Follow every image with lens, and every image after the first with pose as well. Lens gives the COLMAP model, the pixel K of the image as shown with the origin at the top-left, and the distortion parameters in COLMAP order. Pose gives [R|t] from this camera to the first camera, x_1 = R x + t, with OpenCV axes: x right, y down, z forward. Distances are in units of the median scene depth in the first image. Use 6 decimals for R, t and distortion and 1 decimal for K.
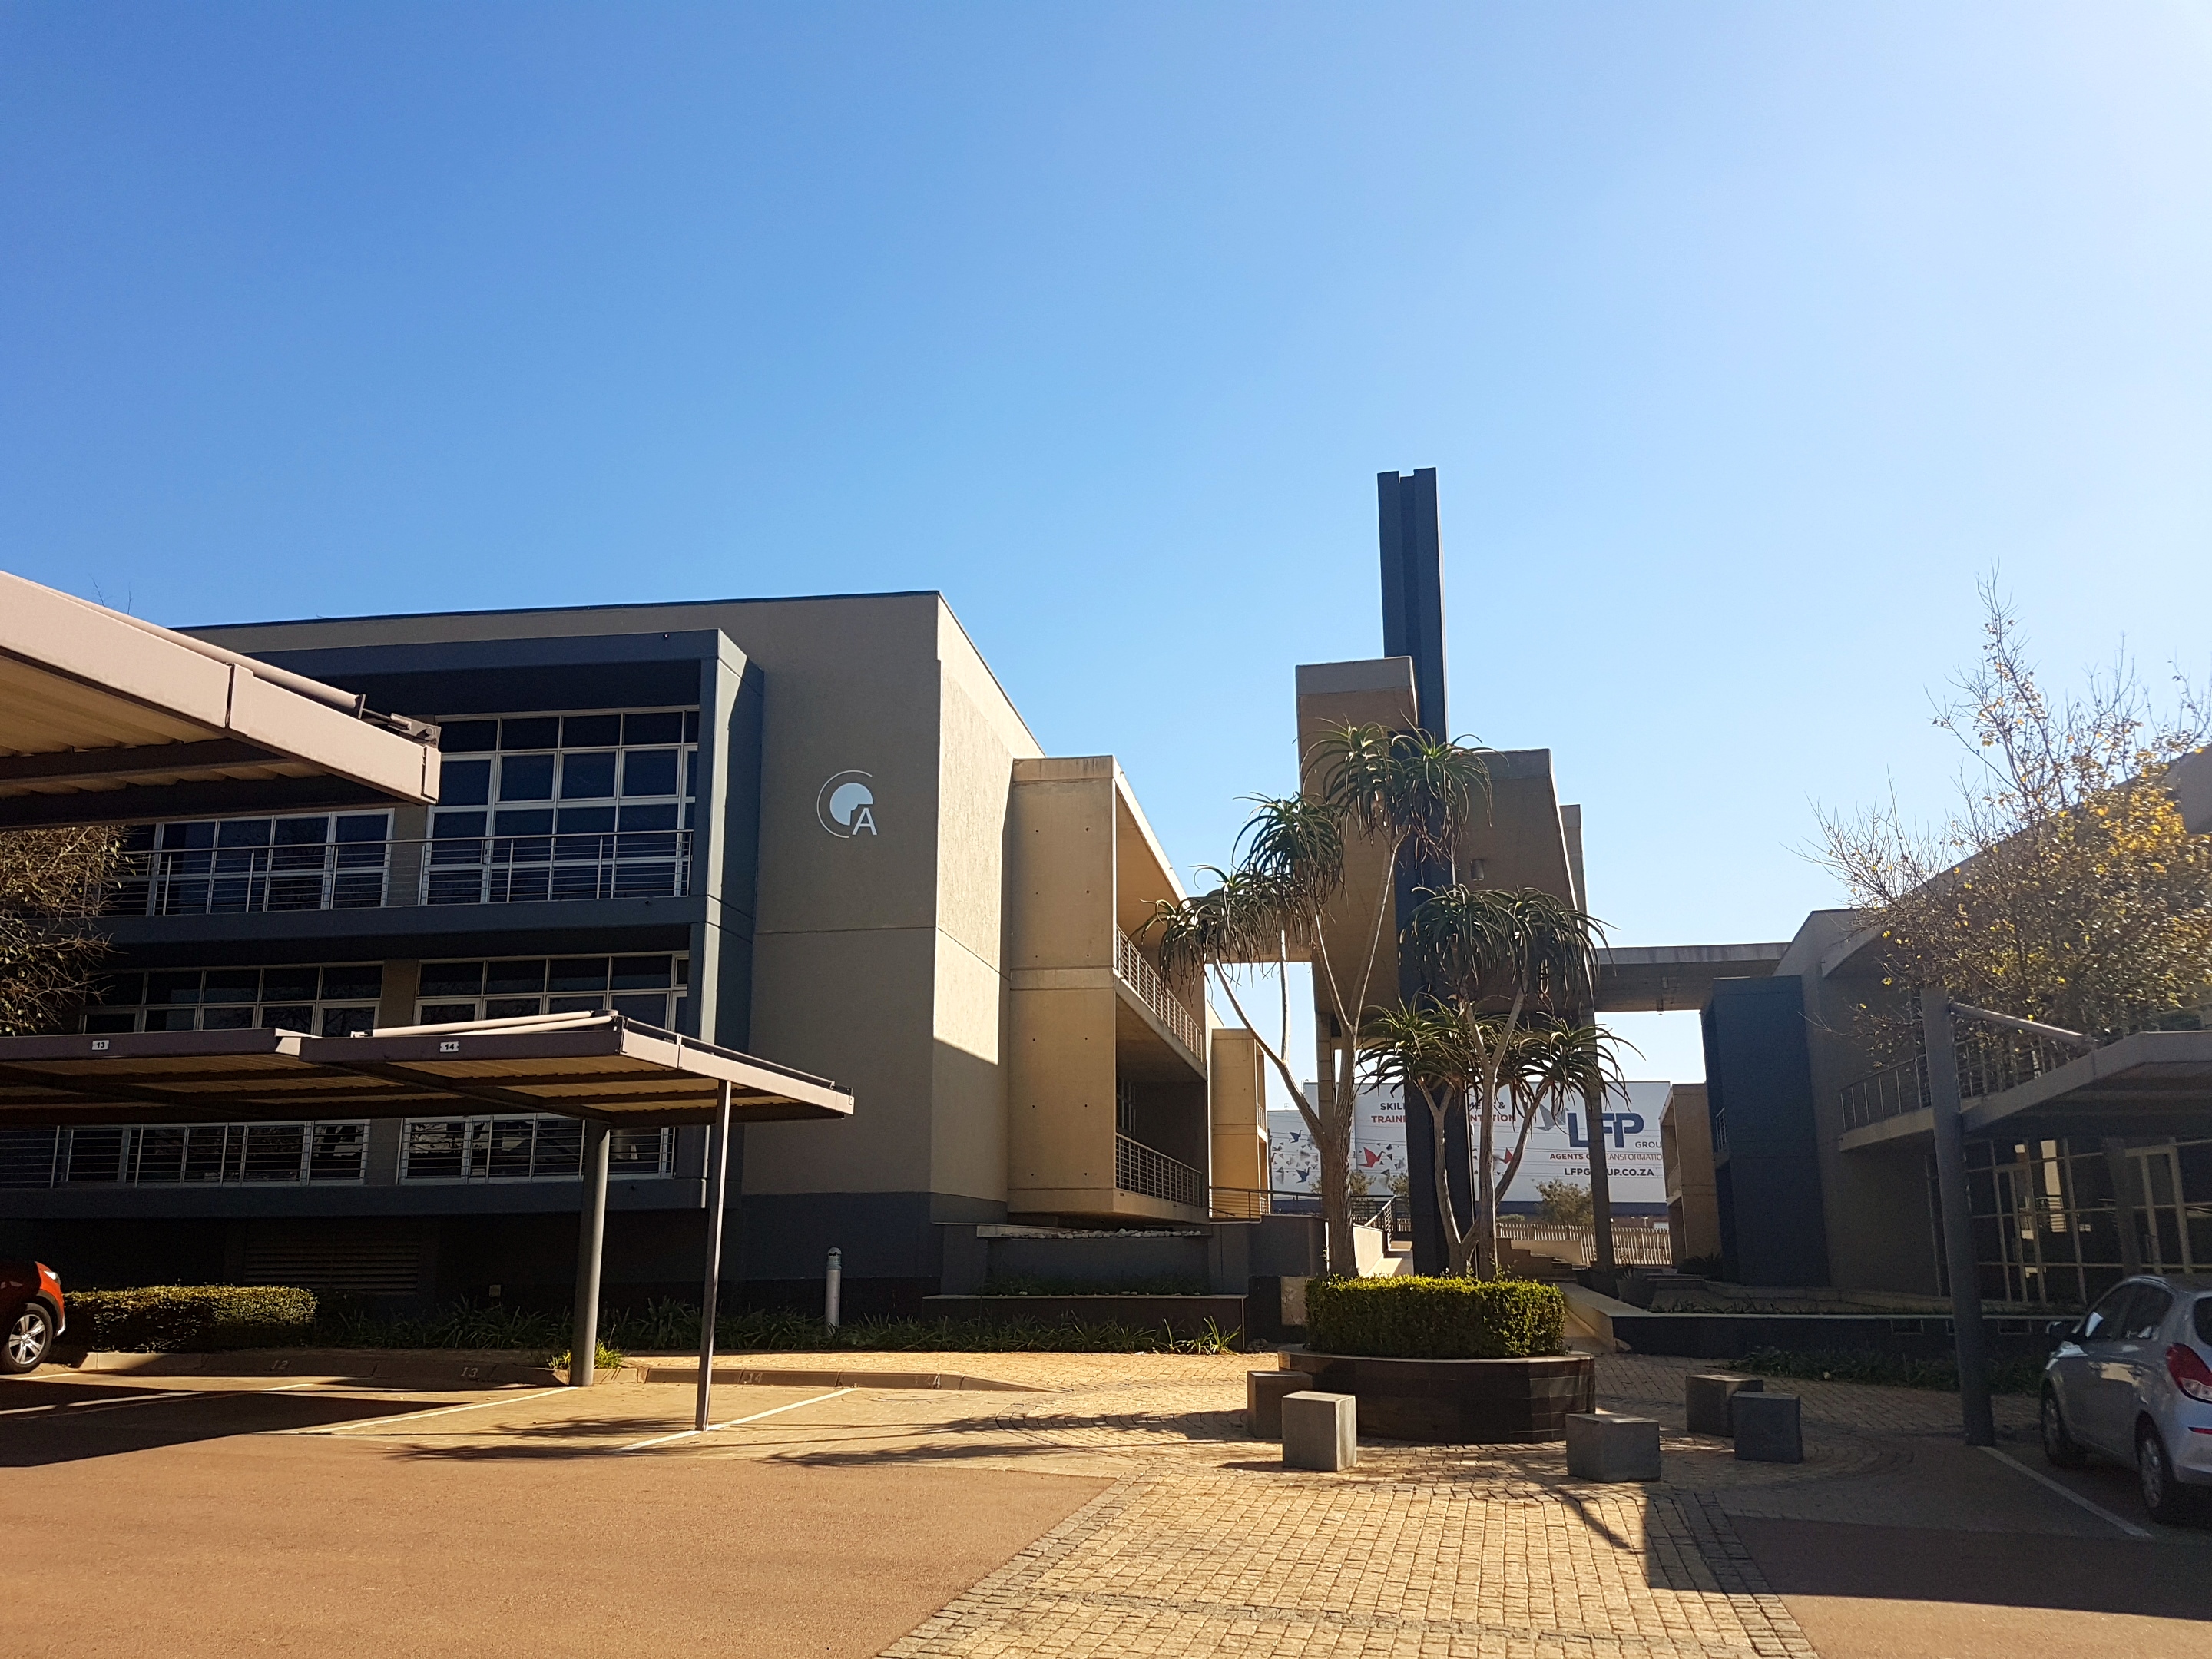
lens RADIAL K [[1707.2, 0, 1106.0], [0, 1707.2, 829.5], [0, 0, 1]] dist [0.099719, -0.152659]
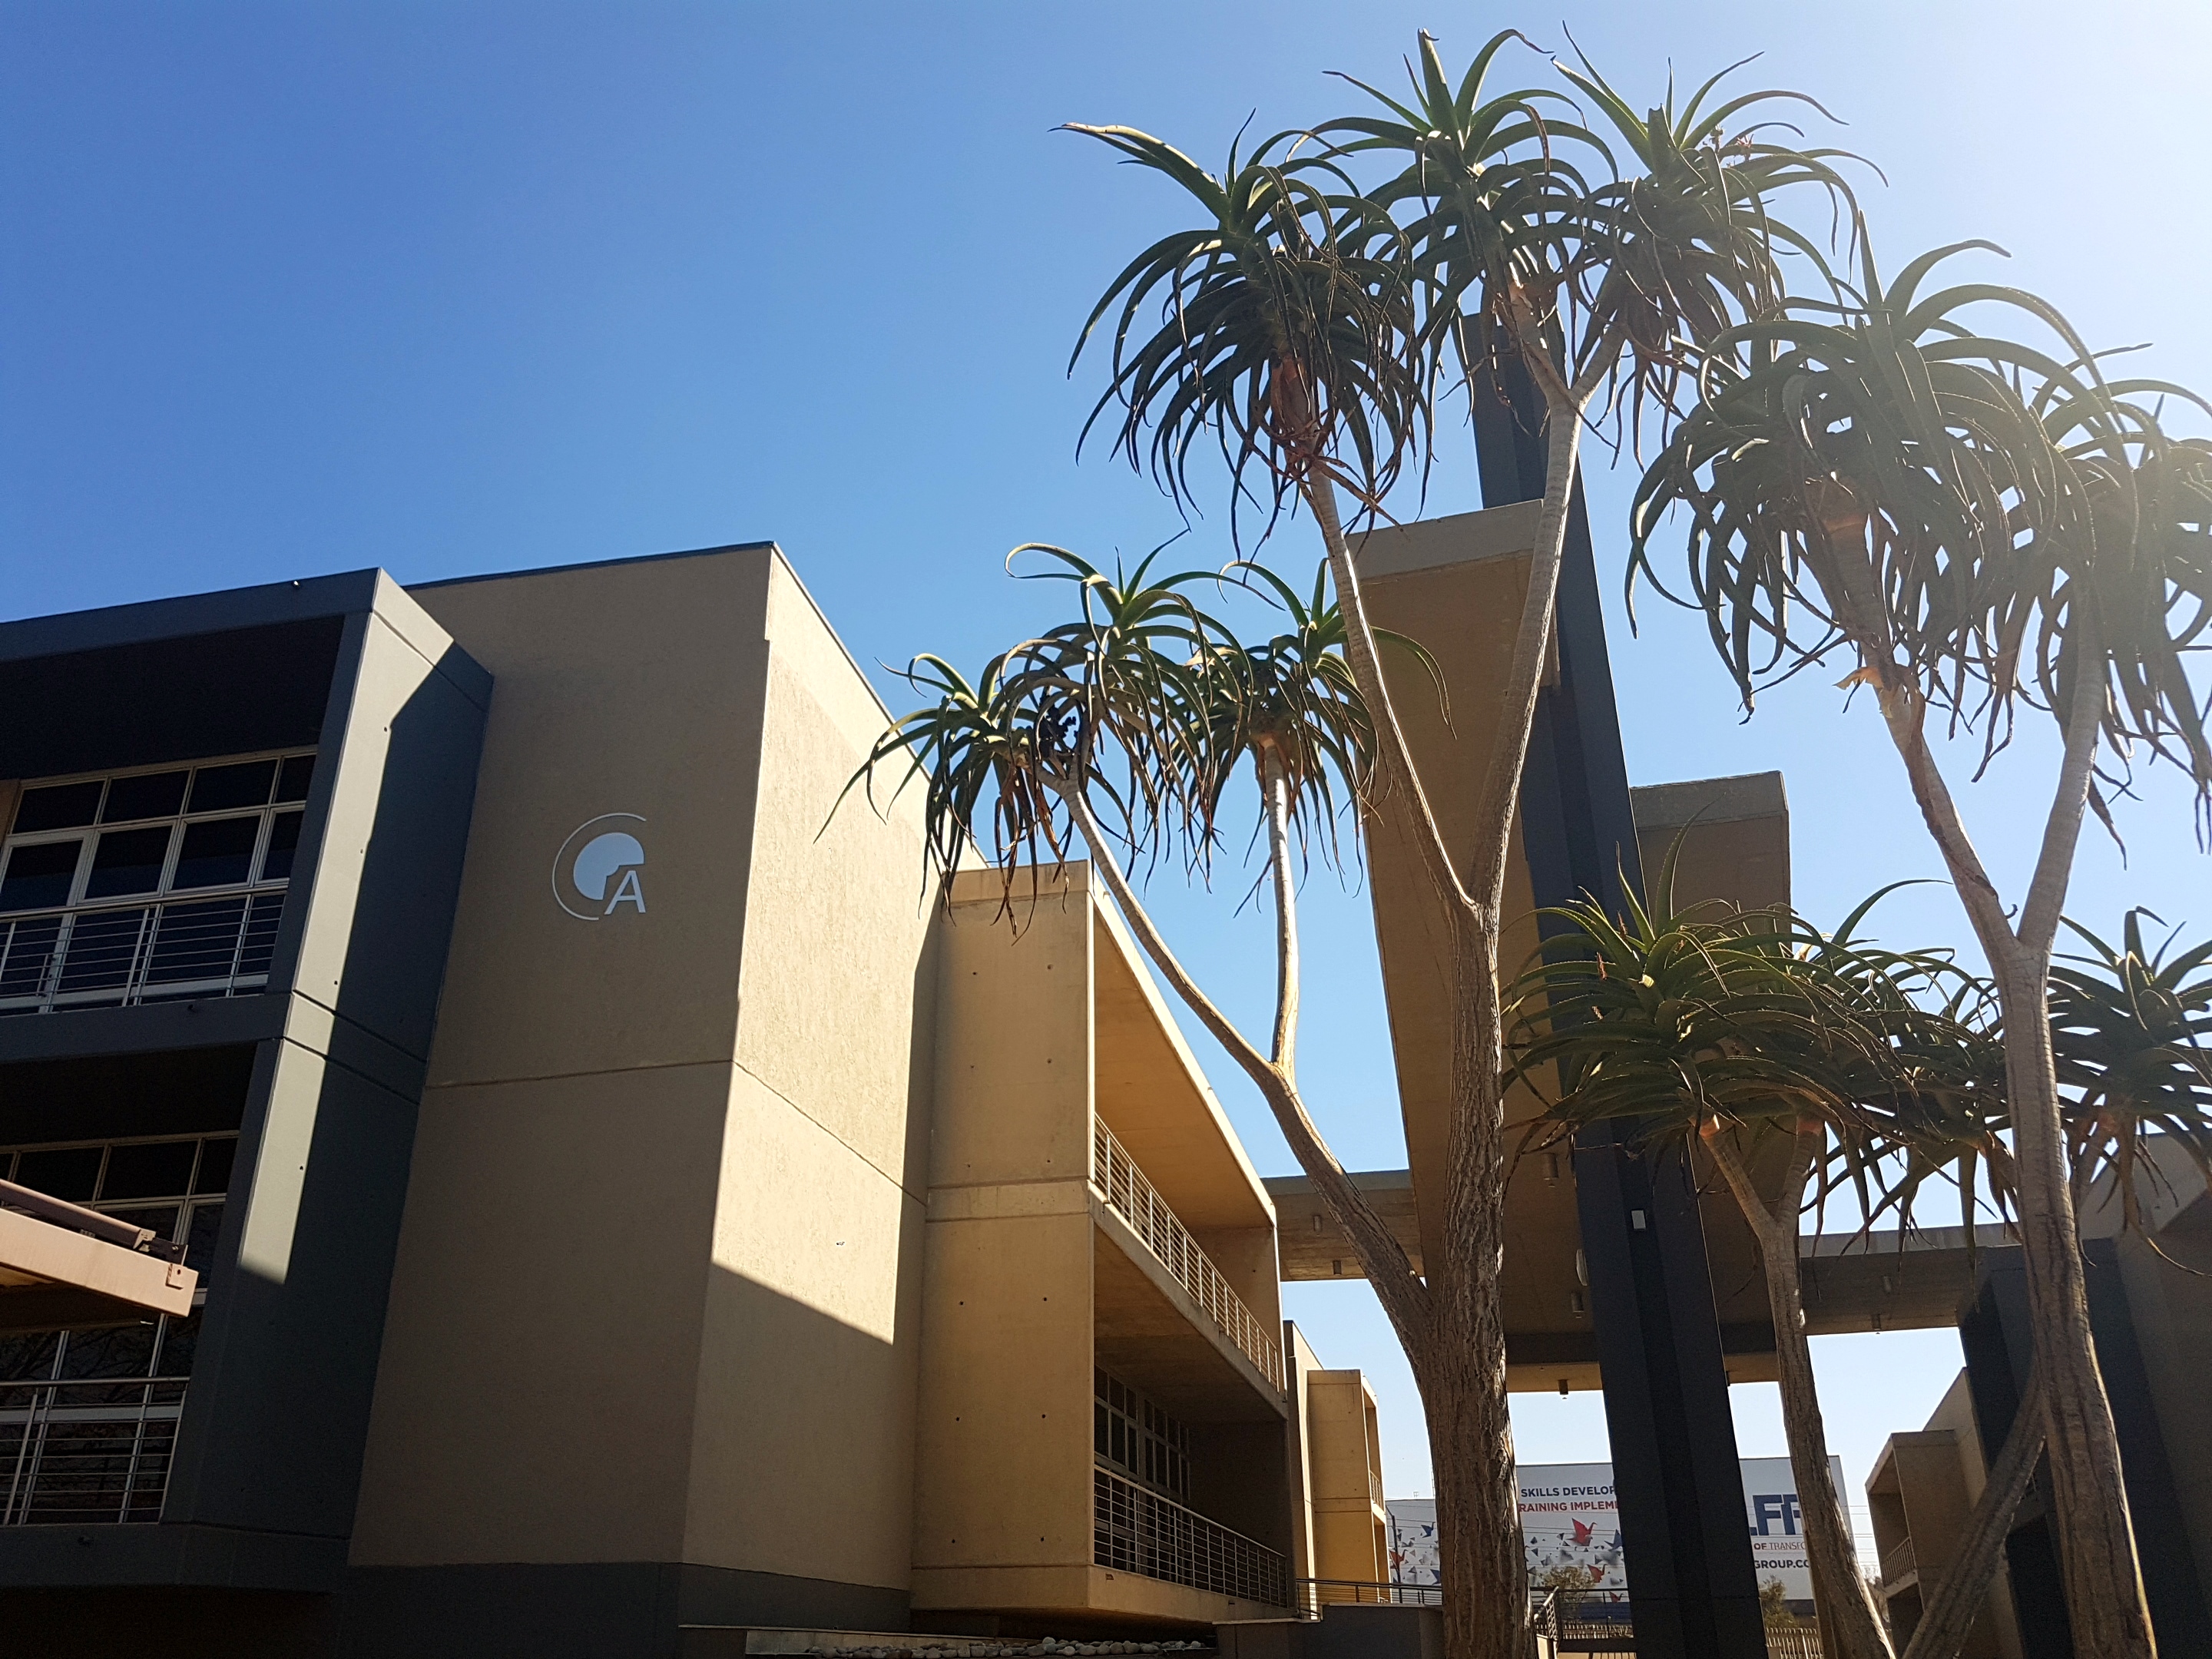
lens RADIAL K [[1686.8, 0, 1106.0], [0, 1686.8, 829.5], [0, 0, 1]] dist [0.092602, -0.144454]
pose [[0.997921, -0.028395, -0.057860, 0.051996], [0.015463, 0.976983, -0.212755, 0.090482], [0.062569, 0.211418, 0.975391, 0.386674]]
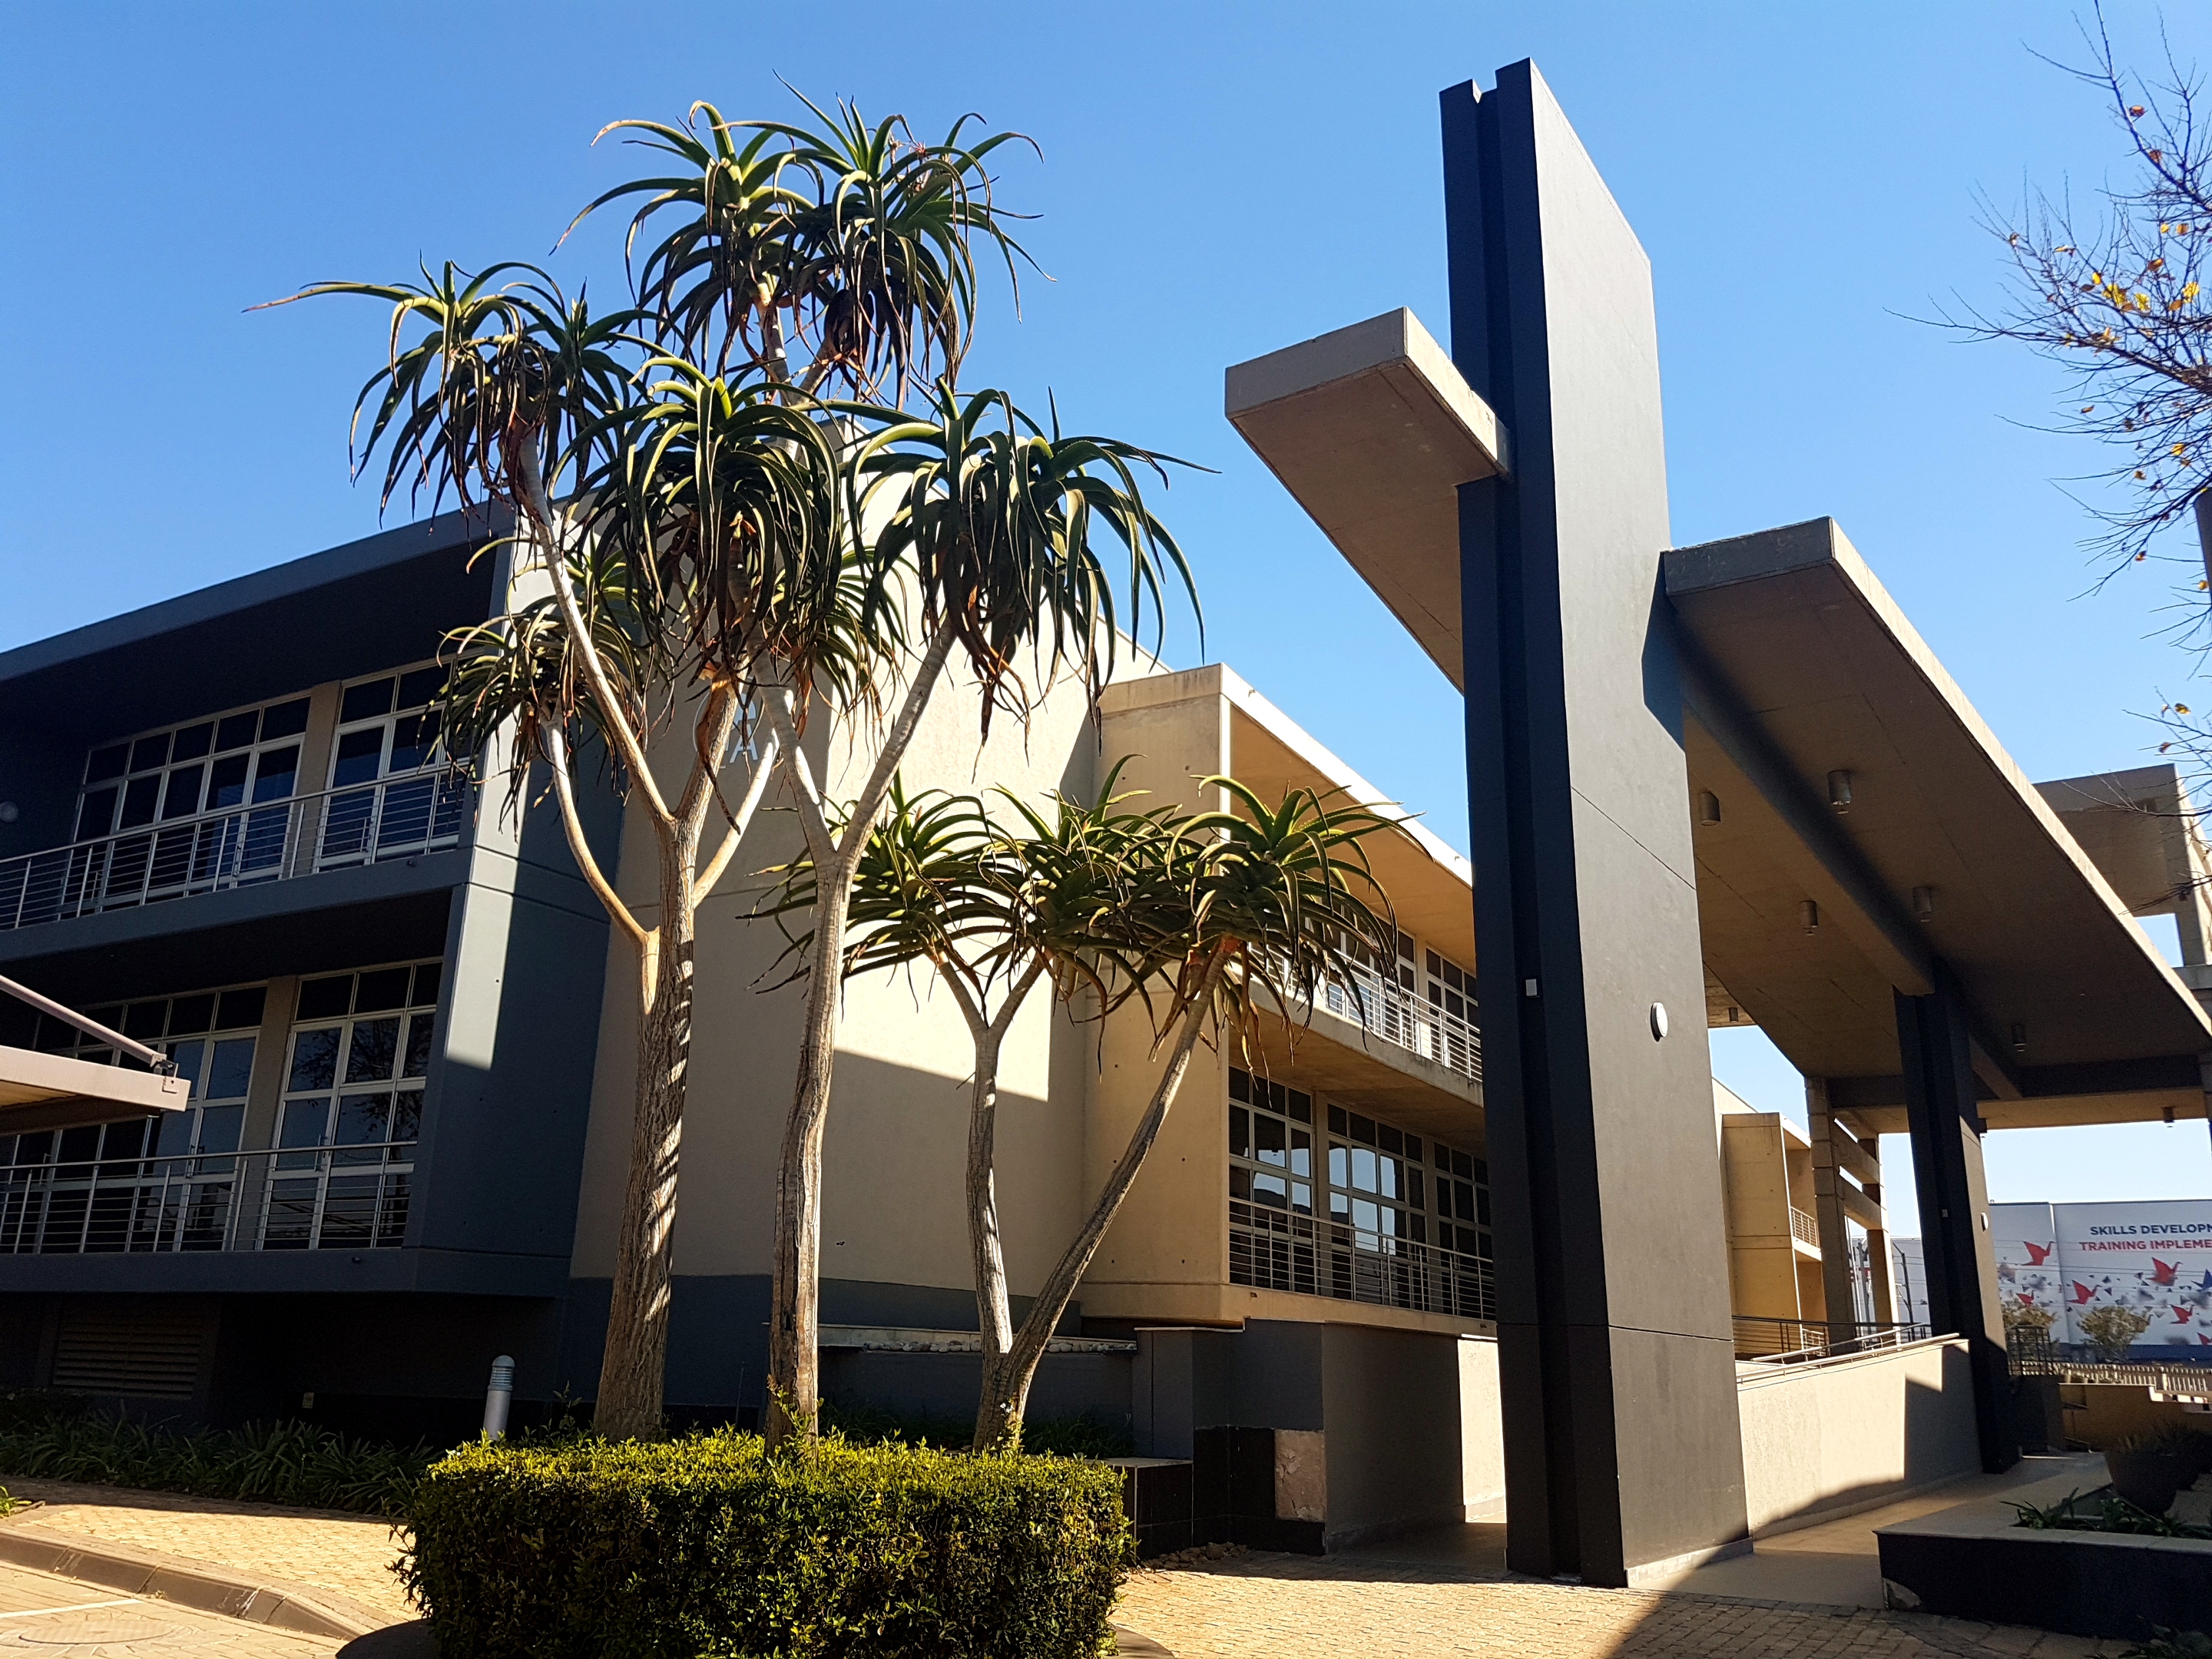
lens RADIAL K [[1707.2, 0, 1106.0], [0, 1707.2, 829.5], [0, 0, 1]] dist [0.099719, -0.152659]
pose [[0.932394, -0.080131, -0.352449, 0.219361], [0.055341, 0.995267, -0.079878, 0.085173], [0.357182, 0.054973, 0.932416, 0.355507]]
